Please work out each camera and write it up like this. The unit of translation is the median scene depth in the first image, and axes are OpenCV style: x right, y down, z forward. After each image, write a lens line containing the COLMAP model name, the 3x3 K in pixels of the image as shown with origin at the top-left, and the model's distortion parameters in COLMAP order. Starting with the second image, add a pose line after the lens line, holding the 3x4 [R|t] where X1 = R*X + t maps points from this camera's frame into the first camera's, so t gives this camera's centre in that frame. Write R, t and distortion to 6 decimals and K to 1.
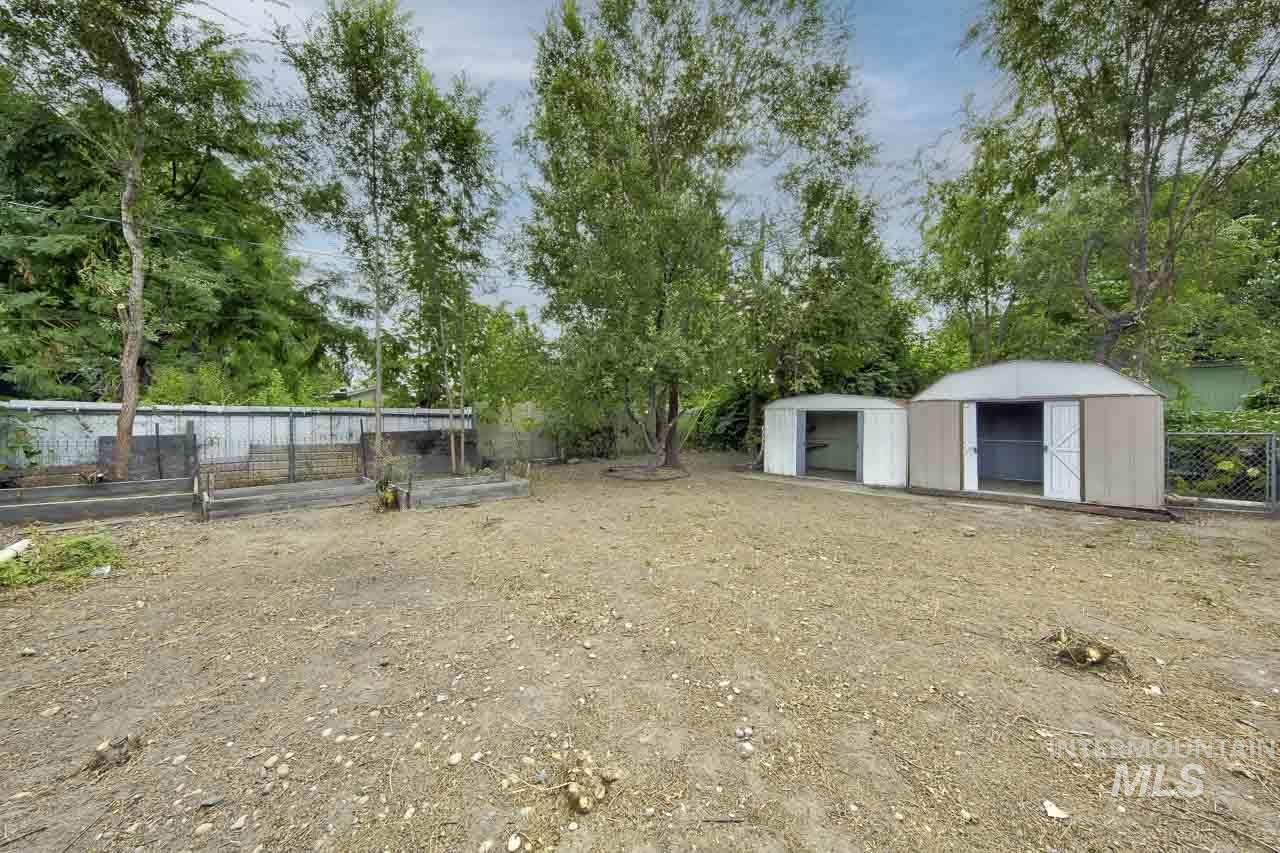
lens RADIAL K [[447.6, 0, 642.6], [0, 447.6, 407.5], [0, 0, 1]] dist [0.001365, 0.000008]
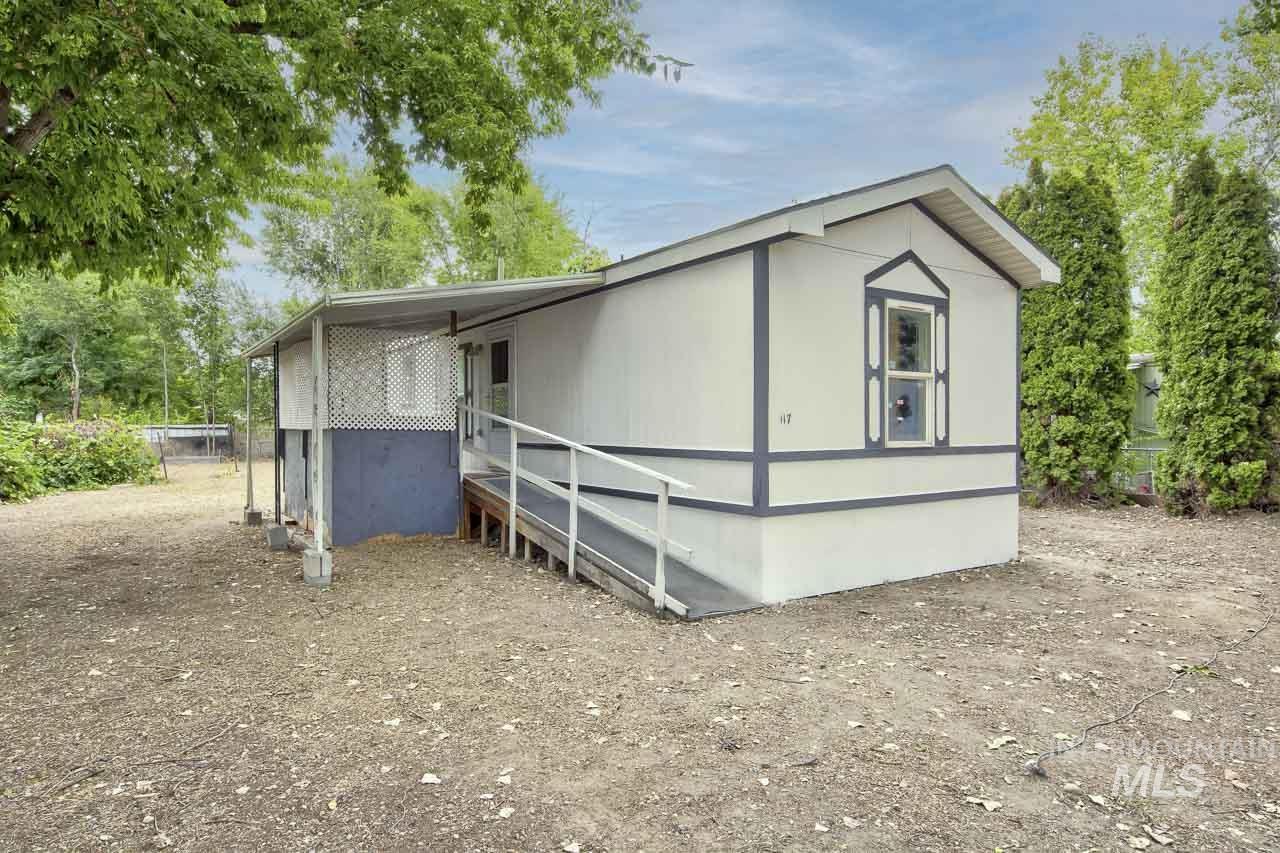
lens RADIAL K [[766.4, 0, 640.0], [0, 766.4, 426.5], [0, 0, 1]] dist [-0.000473, -0.000540]
pose [[0.980862, -0.011516, -0.194365, 2.576861], [0.016962, 0.999508, 0.026379, -0.057203], [0.193966, -0.029171, 0.980574, -2.392986]]
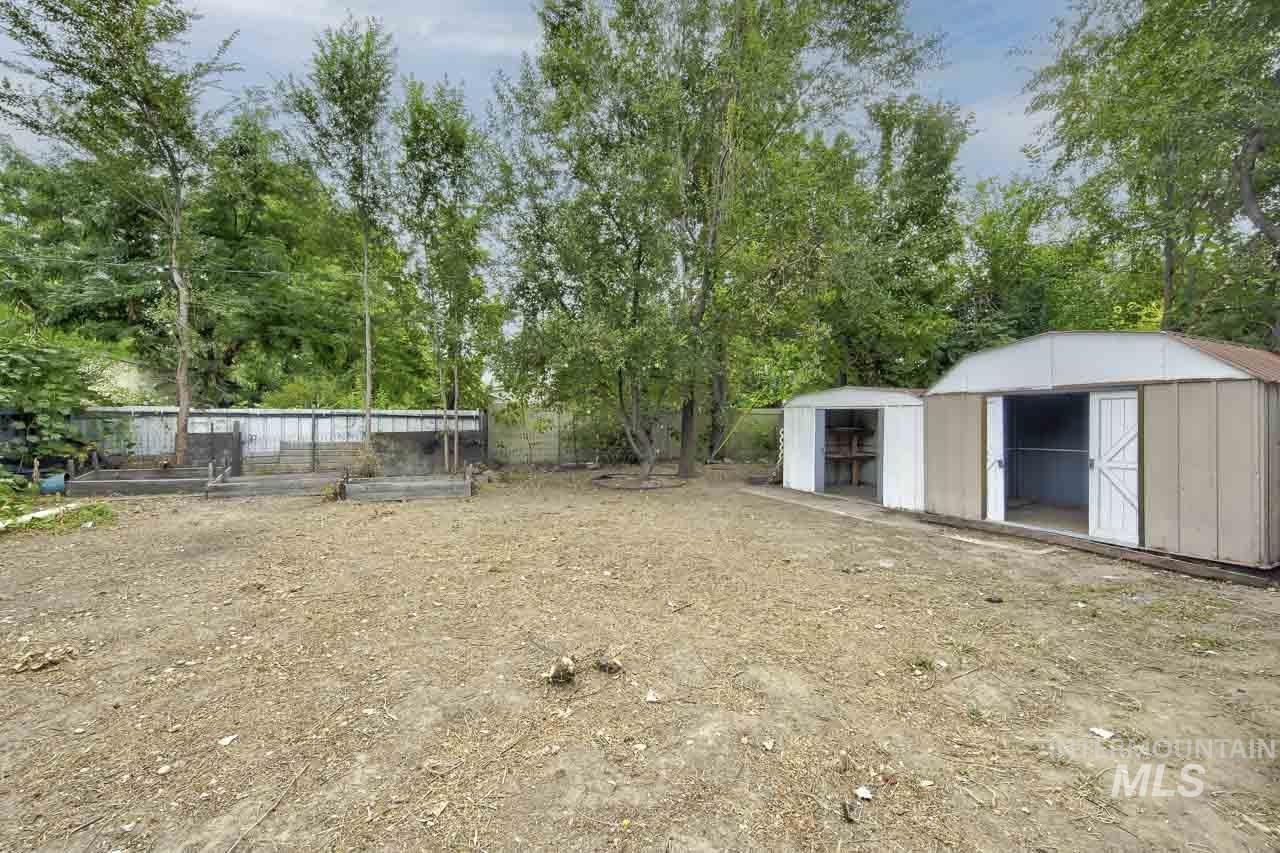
lens RADIAL K [[542.4, 0, 640.7], [0, 542.4, 412.8], [0, 0, 1]] dist [0.009708, 0.000046]
pose [[0.932255, -0.005376, -0.361763, 0.528772], [0.009095, 0.999922, 0.008578, 0.003614], [0.361688, -0.011287, 0.932231, 0.007410]]
